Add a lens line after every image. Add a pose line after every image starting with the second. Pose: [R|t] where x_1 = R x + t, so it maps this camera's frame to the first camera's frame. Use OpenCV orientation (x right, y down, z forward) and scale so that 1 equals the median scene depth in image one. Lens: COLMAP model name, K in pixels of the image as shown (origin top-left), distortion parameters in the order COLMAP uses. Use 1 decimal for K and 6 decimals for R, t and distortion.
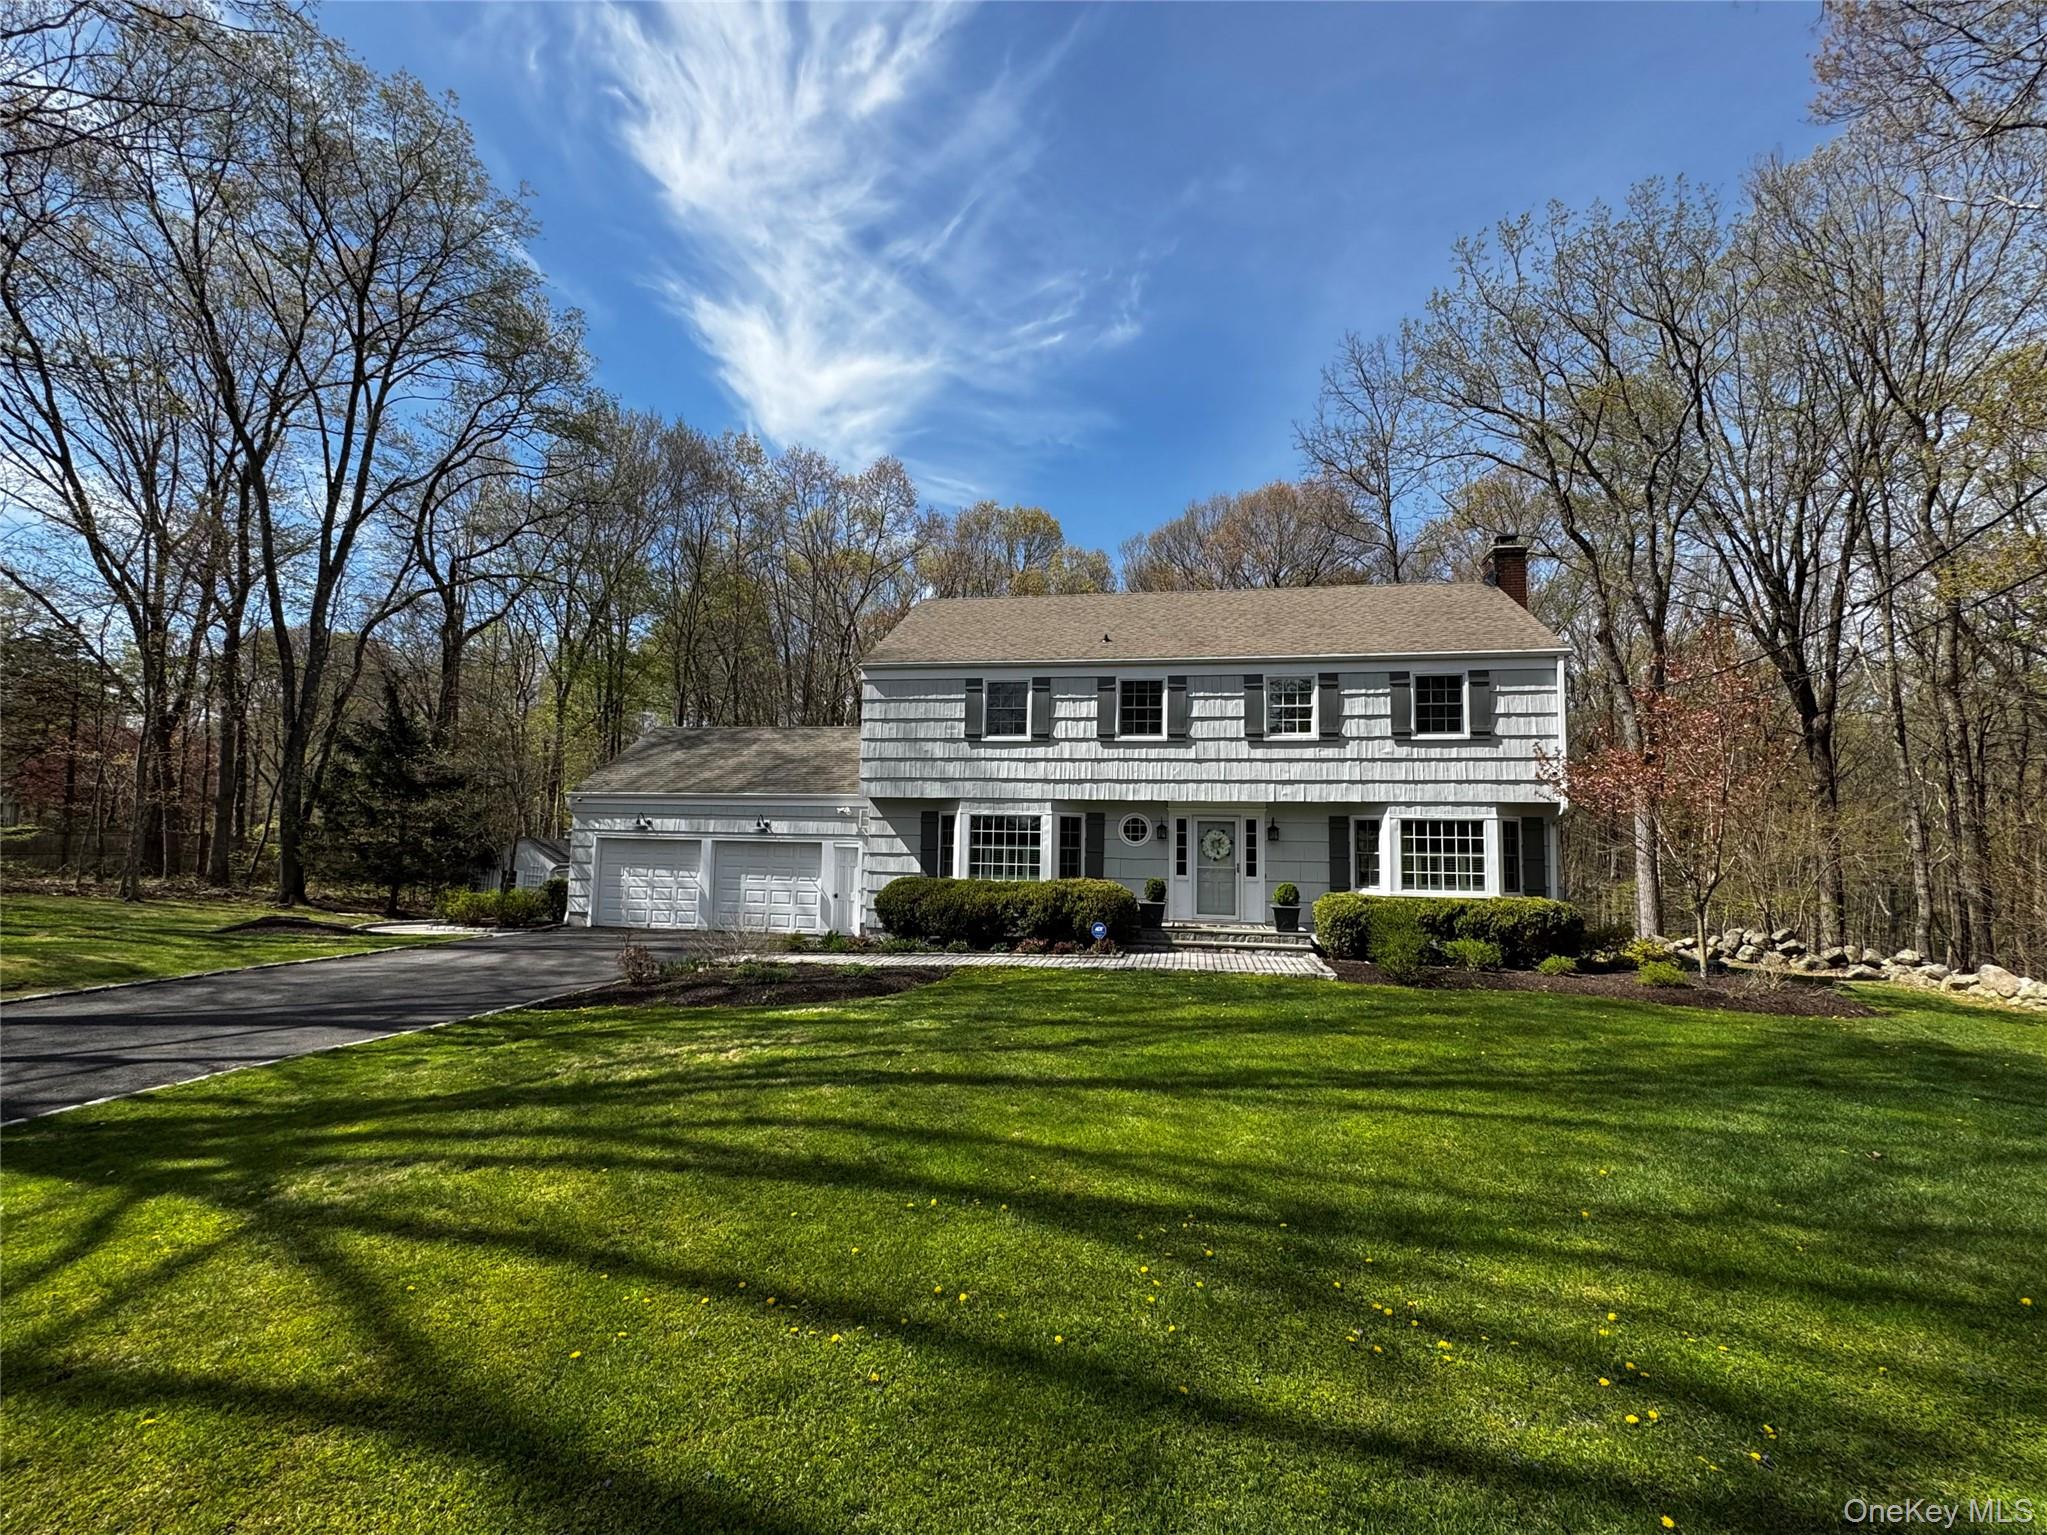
lens RADIAL K [[823.3, 0, 1021.1], [0, 823.3, 772.1], [0, 0, 1]] dist [0.000161, 0.017285]
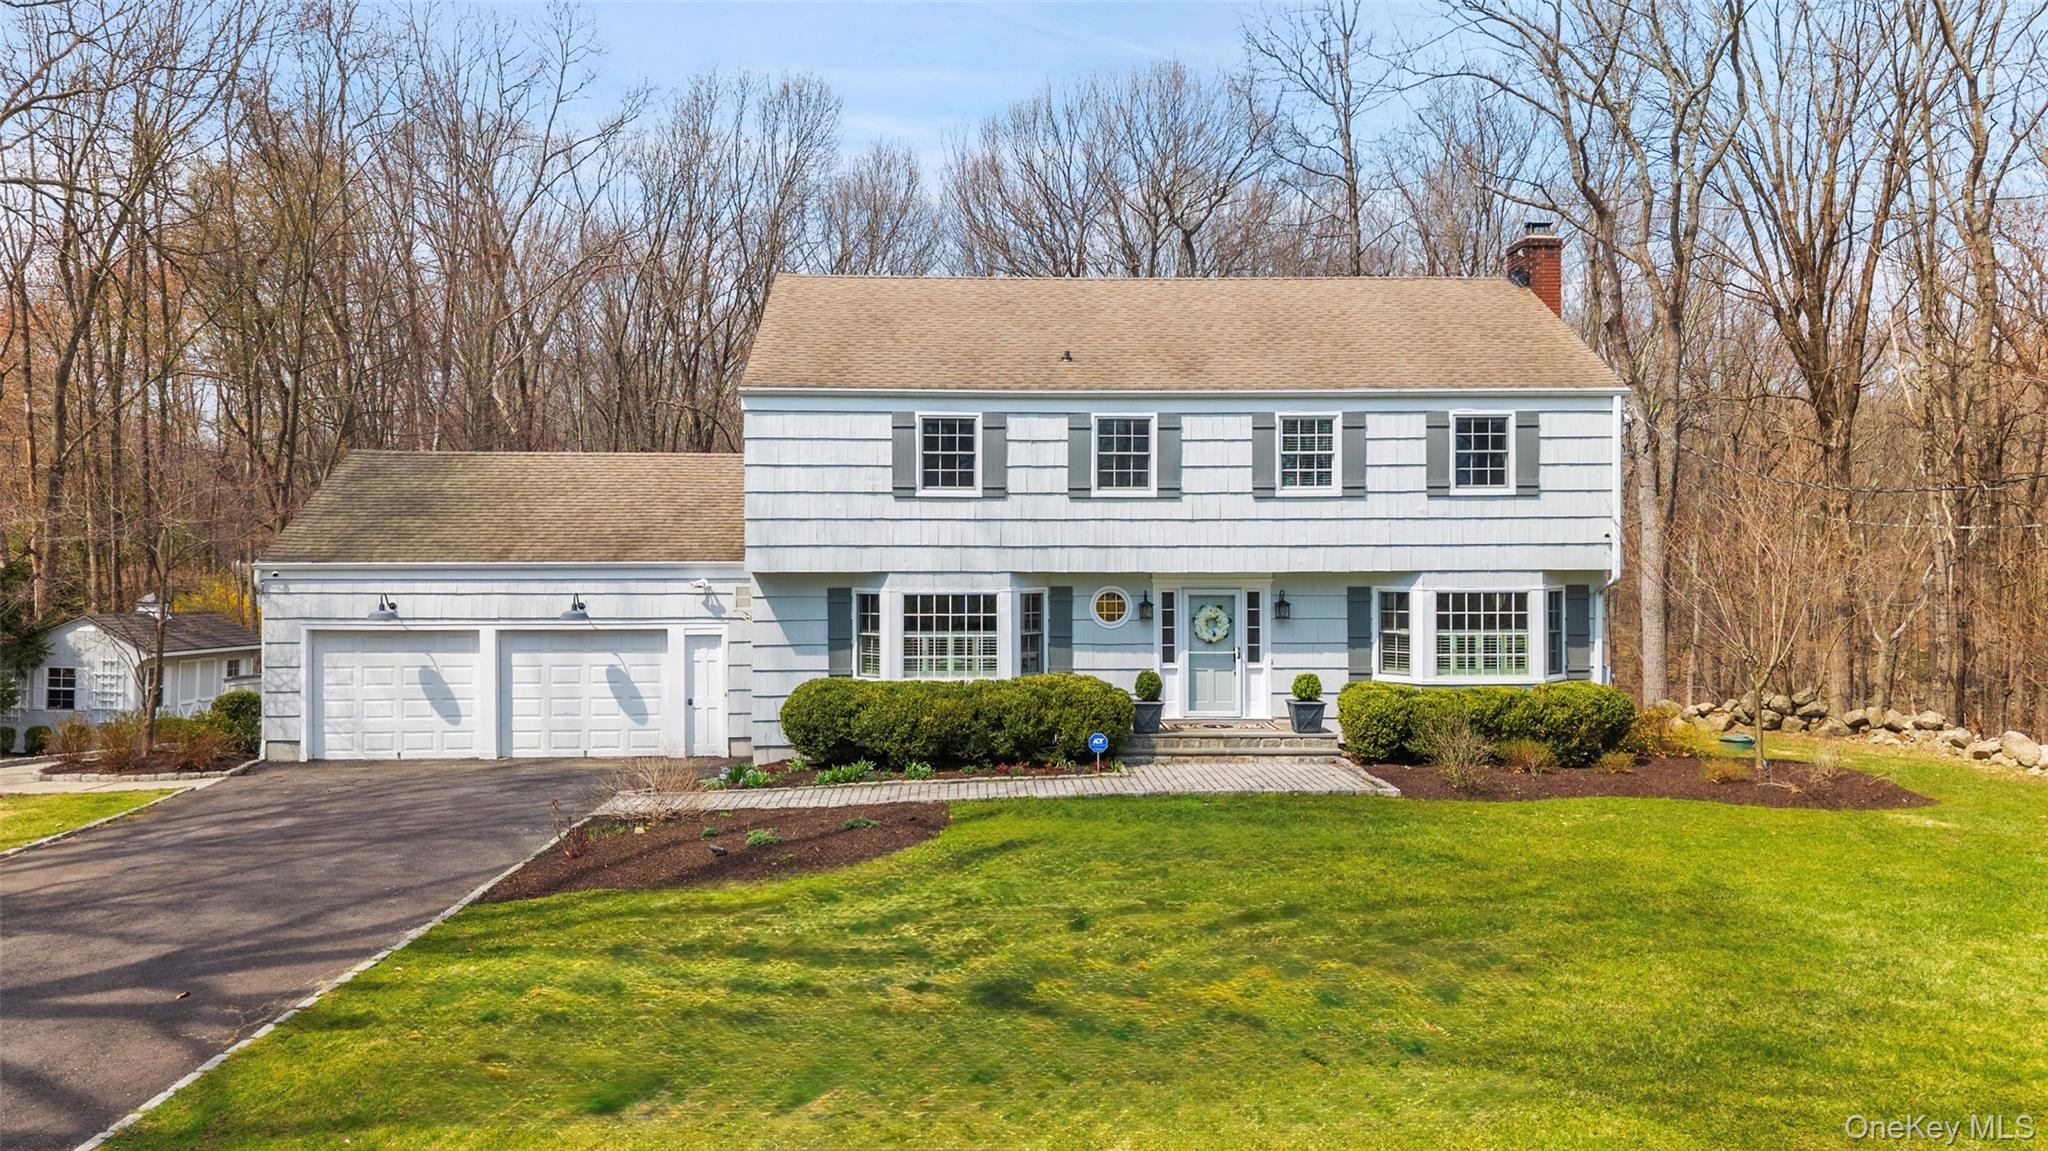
lens RADIAL K [[1192.3, 0, 1024.4], [0, 1192.3, 573.0], [0, 0, 1]] dist [0.042462, 0.000076]
pose [[0.982981, -0.019650, 0.182655, -0.152713], [0.005245, 0.996860, 0.079014, -0.053817], [-0.183634, -0.076711, 0.979997, -0.096366]]
